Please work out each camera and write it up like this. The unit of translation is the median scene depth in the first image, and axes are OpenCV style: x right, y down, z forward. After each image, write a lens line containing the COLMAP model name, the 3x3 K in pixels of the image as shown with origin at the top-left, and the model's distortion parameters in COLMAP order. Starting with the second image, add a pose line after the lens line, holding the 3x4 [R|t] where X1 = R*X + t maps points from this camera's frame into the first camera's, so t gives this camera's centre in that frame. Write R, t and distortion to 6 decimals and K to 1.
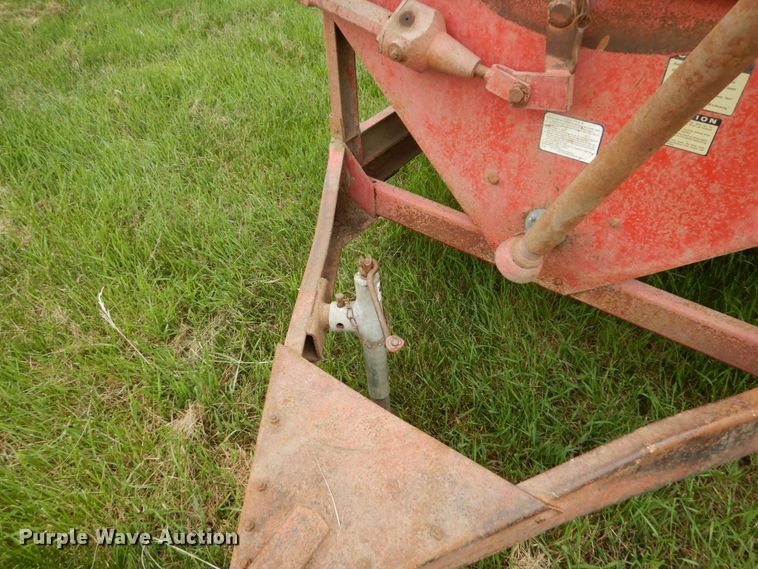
lens RADIAL K [[540.2, 0, 374.7], [0, 540.2, 283.5], [0, 0, 1]] dist [0.004563, -0.003339]
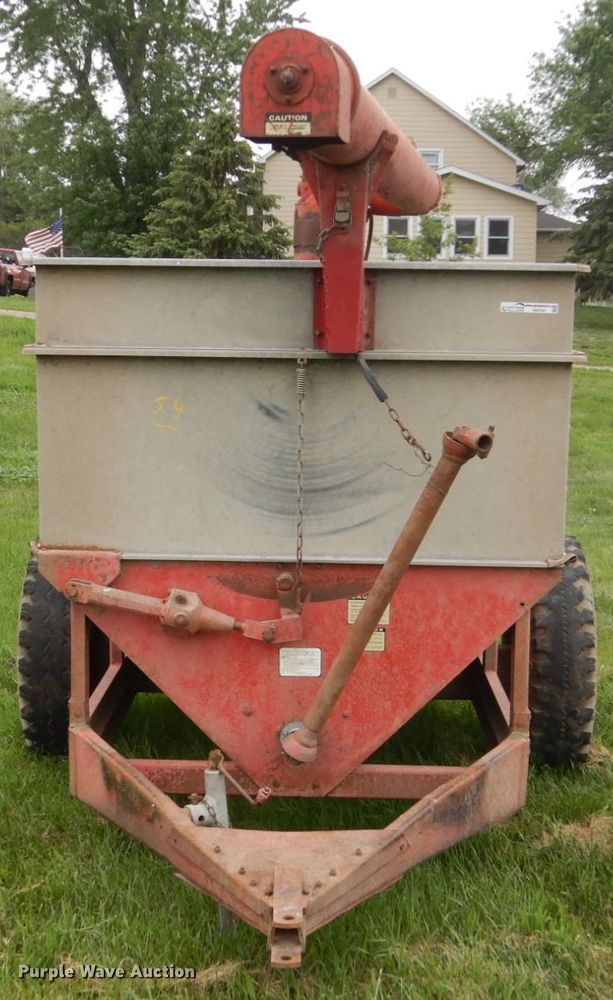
lens RADIAL K [[1431.0, 0, 276.2], [0, 1431.0, 491.1], [0, 0, 1]] dist [-0.018930, 0.000000]
pose [[0.812273, -0.035590, 0.582191, -1.829849], [0.368626, 0.804855, -0.465105, 1.075441], [-0.452026, 0.592403, 0.666881, -1.717625]]
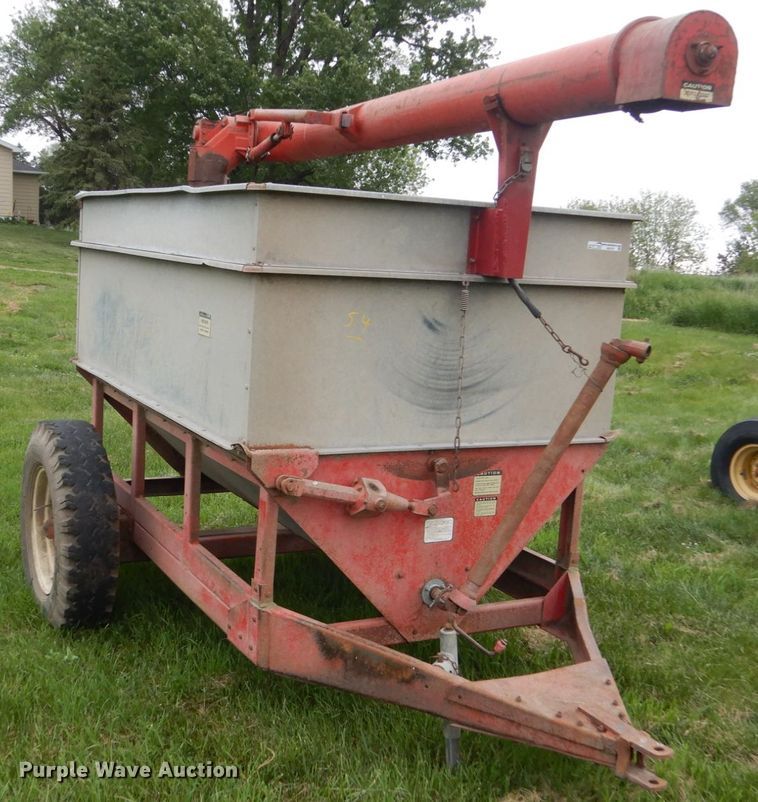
lens RADIAL K [[1032.4, 0, 297.7], [0, 1032.4, 384.6], [0, 0, 1]] dist [-0.006085, 0.000000]
pose [[0.438437, -0.065142, 0.896398, -2.720484], [0.559181, 0.800595, -0.215321, -0.177667], [-0.703626, 0.595654, 0.387437, -0.242206]]
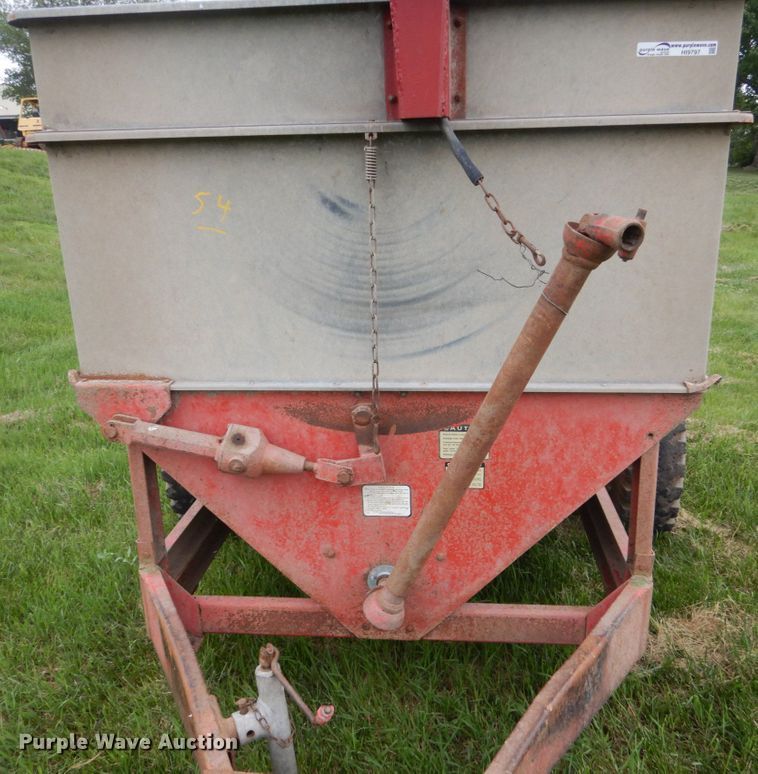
lens RADIAL K [[736.7, 0, 393.0], [0, 736.7, 377.2], [0, 0, 1]] dist [0.003554, 0.000000]
pose [[0.841283, -0.134168, 0.523681, -0.463810], [0.365058, 0.855473, -0.367284, 0.112567], [-0.398717, 0.500164, 0.768675, -0.438925]]
